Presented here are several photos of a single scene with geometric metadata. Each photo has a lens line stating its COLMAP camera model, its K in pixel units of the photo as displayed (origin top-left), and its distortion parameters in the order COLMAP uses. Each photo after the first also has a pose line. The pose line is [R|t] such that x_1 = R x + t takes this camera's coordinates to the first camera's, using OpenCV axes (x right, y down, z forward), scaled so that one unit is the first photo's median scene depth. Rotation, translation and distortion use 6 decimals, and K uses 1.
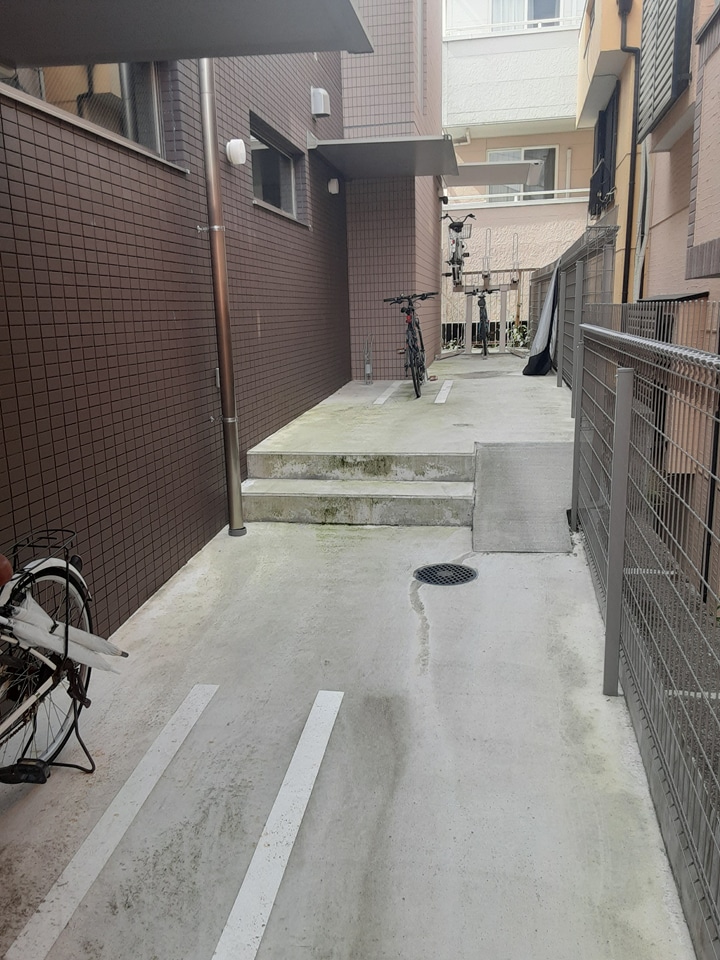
lens RADIAL K [[781.1, 0, 360.0], [0, 781.1, 480.0], [0, 0, 1]] dist [0.089068, -0.119279]
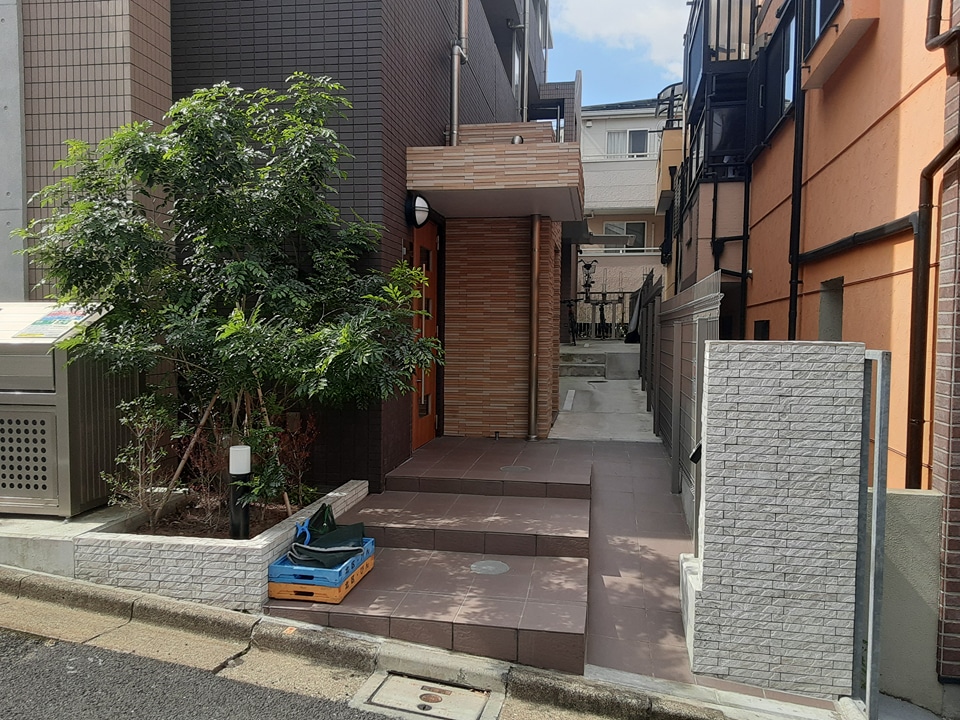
lens RADIAL K [[781.1, 0, 480.0], [0, 781.1, 360.0], [0, 0, 1]] dist [0.089068, -0.119279]
pose [[0.999299, 0.035374, 0.012226, -0.124078], [-0.032663, 0.983743, -0.176585, 0.188803], [-0.018273, 0.176062, 0.984209, -0.642417]]
